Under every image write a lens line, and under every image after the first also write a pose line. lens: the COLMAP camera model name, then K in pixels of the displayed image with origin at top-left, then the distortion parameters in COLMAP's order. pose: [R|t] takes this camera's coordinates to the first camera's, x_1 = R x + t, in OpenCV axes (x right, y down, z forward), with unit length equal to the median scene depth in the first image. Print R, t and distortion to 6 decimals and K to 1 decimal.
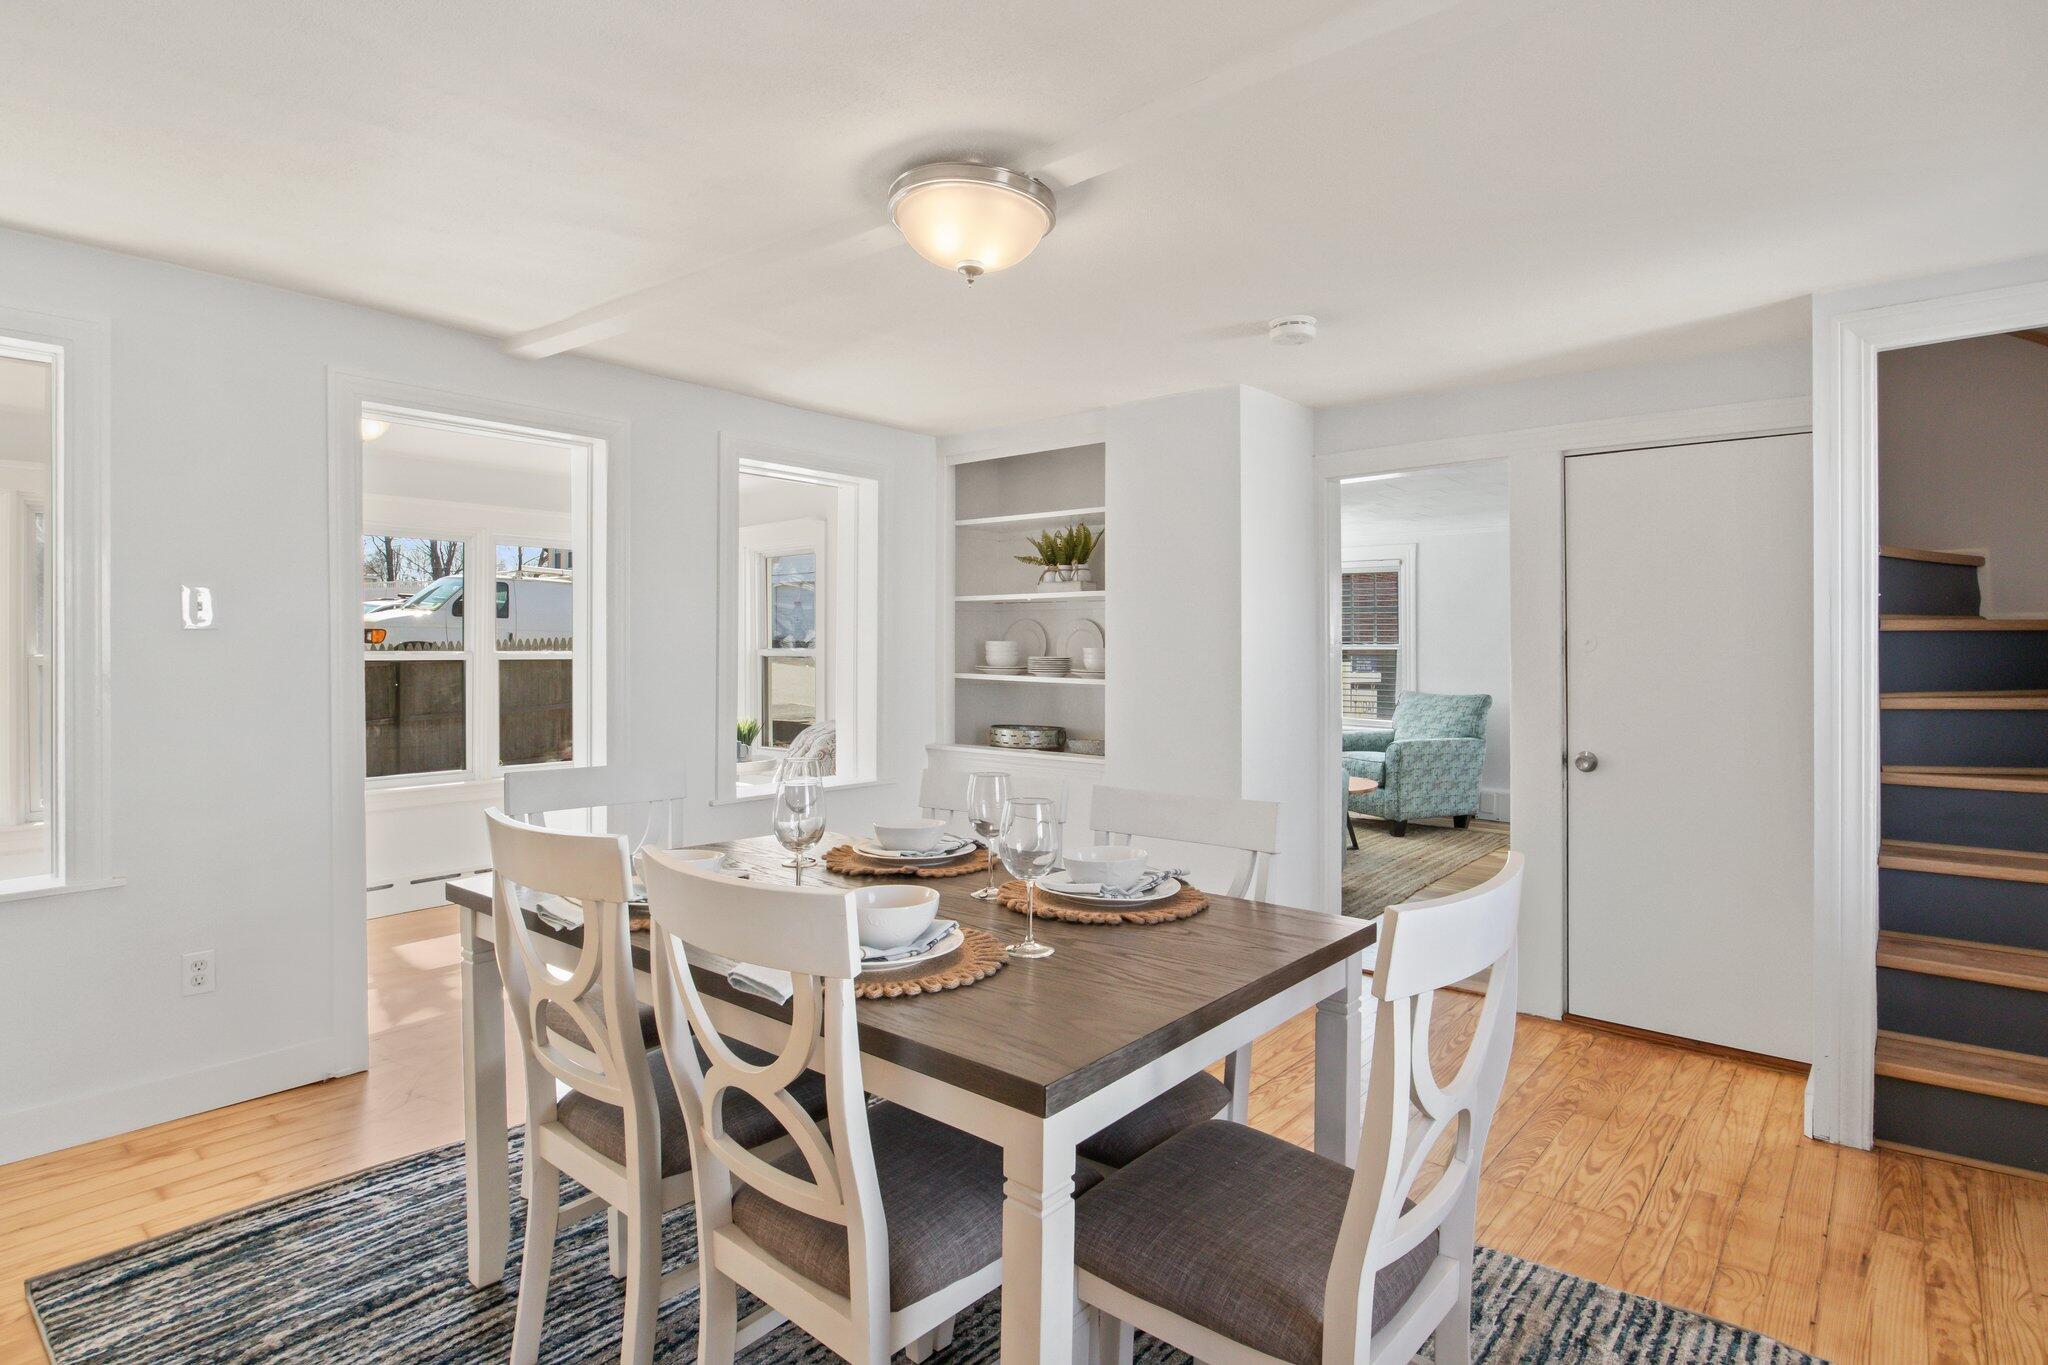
lens RADIAL K [[1039.3, 0, 1040.3], [0, 1039.3, 641.7], [0, 0, 1]] dist [0.001404, -0.001093]
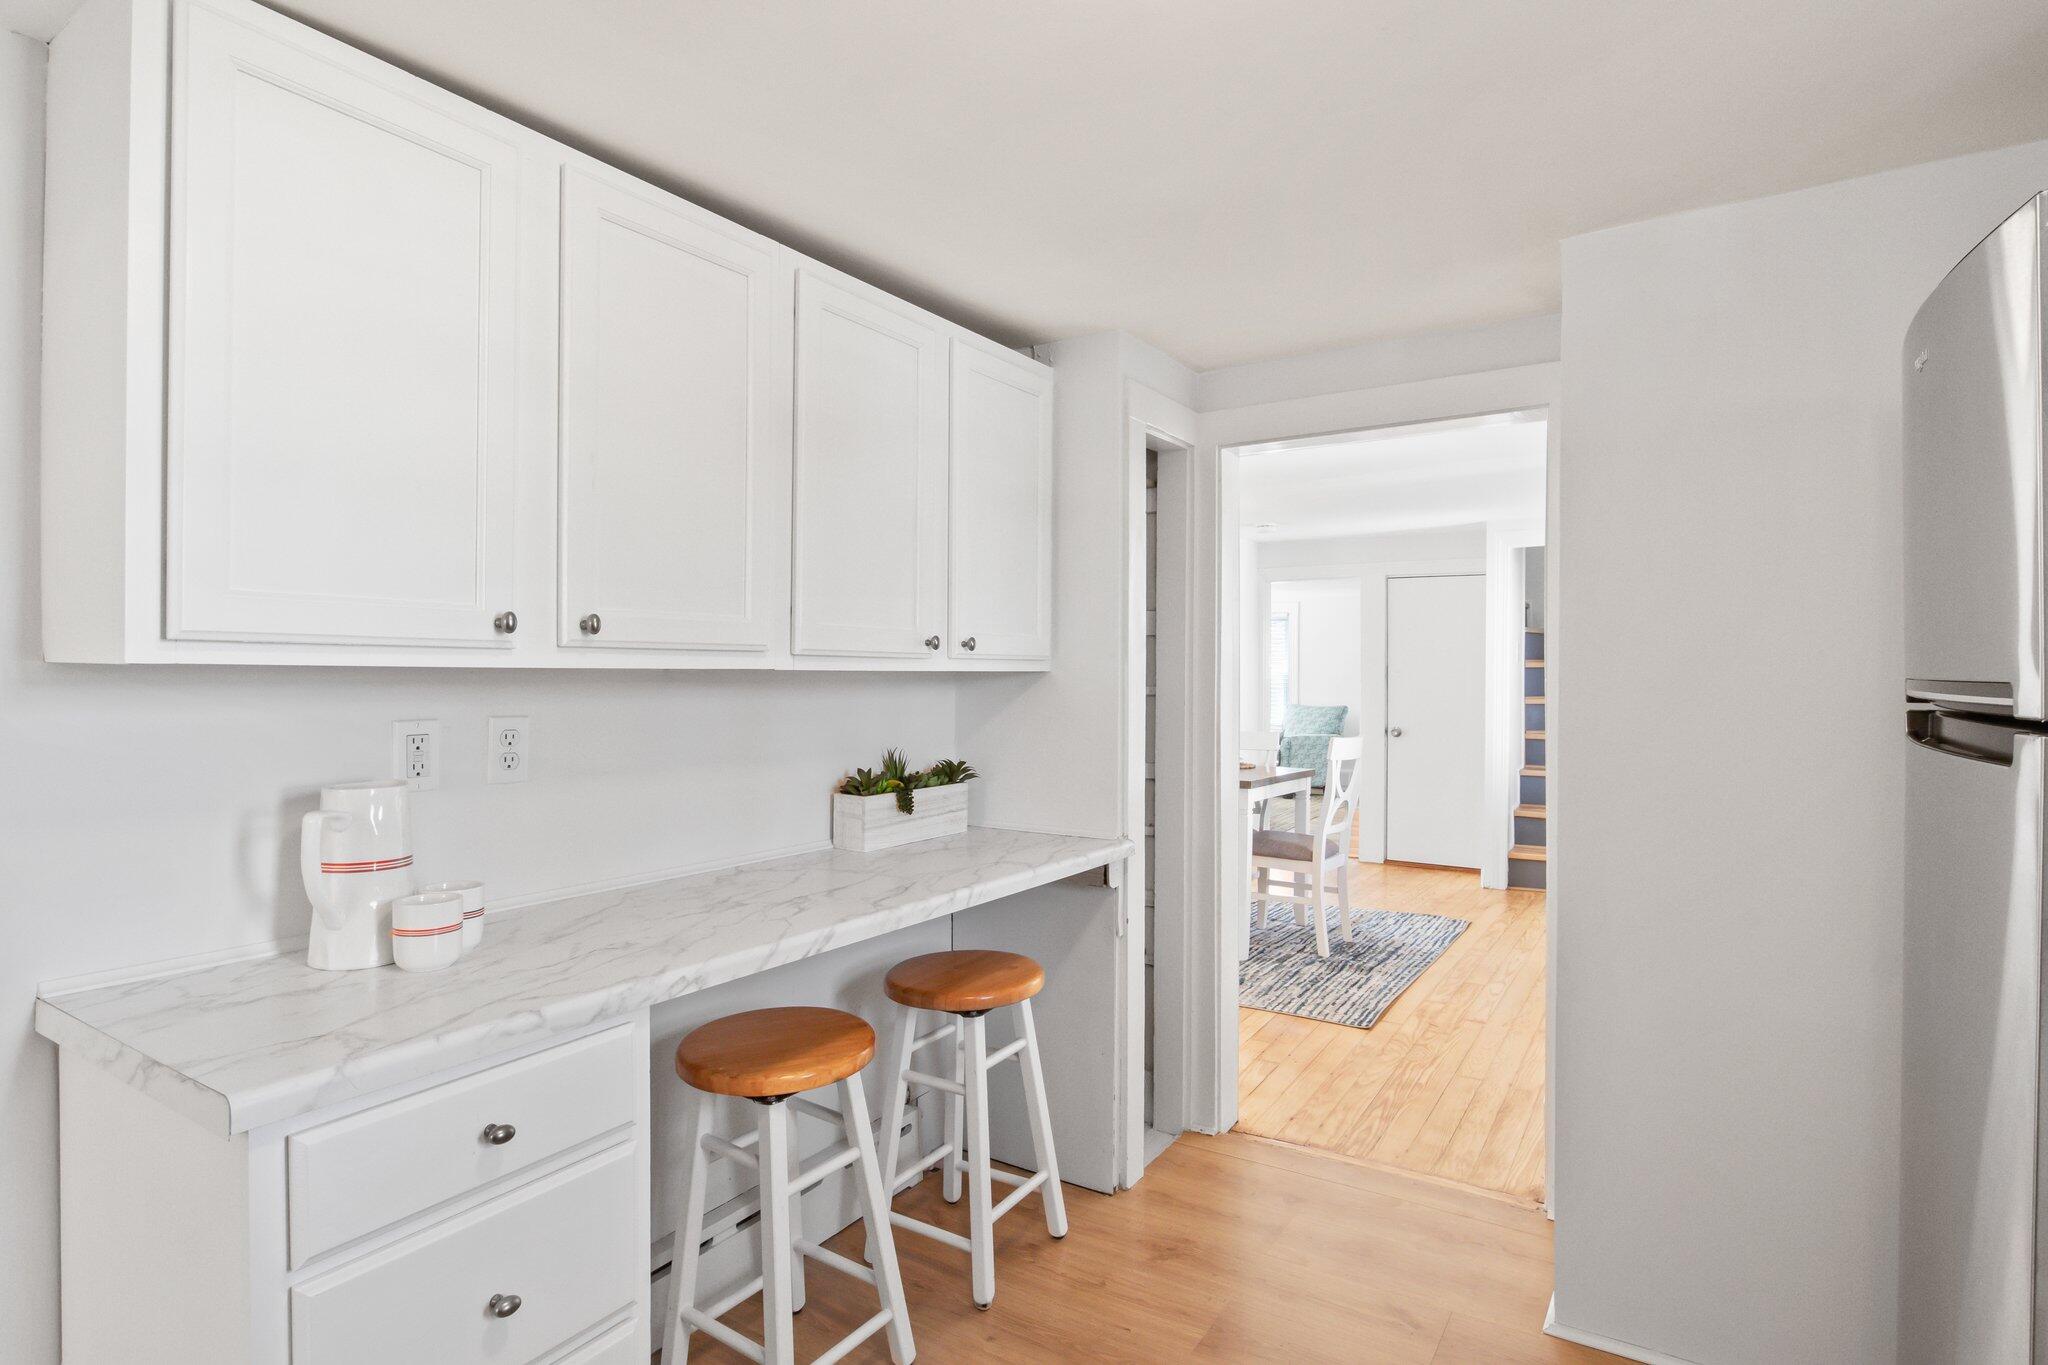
lens RADIAL K [[1039.3, 0, 1028.0], [0, 1039.3, 672.2], [0, 0, 1]] dist [0.001404, -0.001093]
pose [[0.993373, 0.006469, 0.114757, -0.206574], [-0.007196, 0.999957, 0.005917, -0.003290], [-0.114714, -0.006703, 0.993376, -0.457418]]
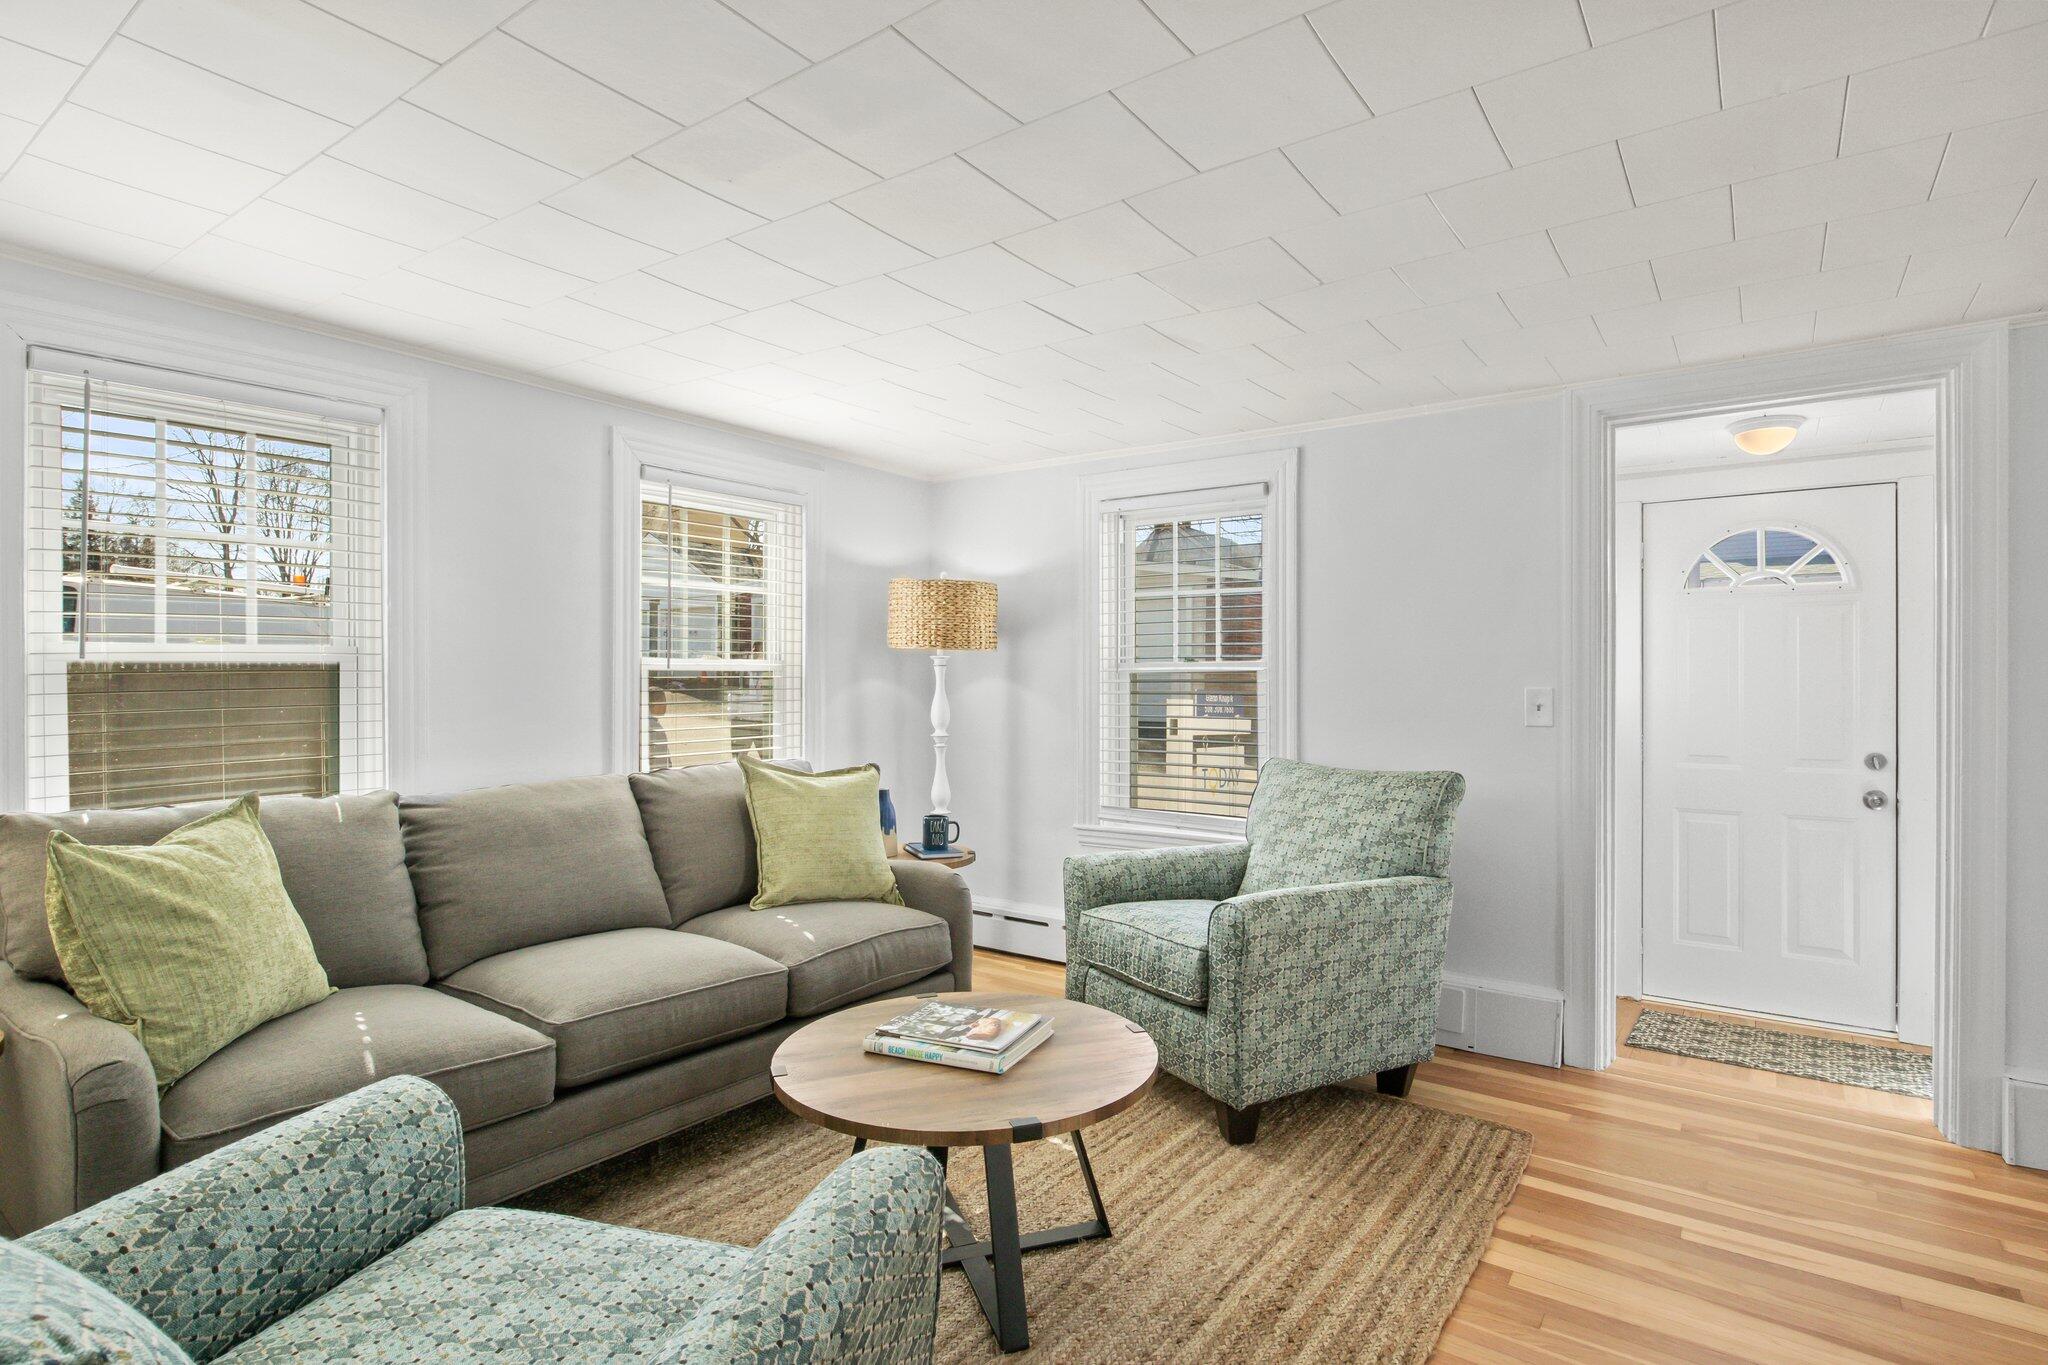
lens RADIAL K [[1039.3, 0, 1033.5], [0, 1039.3, 673.7], [0, 0, 1]] dist [0.001404, -0.001093]
pose [[0.997526, 0.005685, 0.070071, 0.237108], [-0.004999, 0.999938, -0.009959, 0.016225], [-0.070123, 0.009584, 0.997492, 0.610392]]
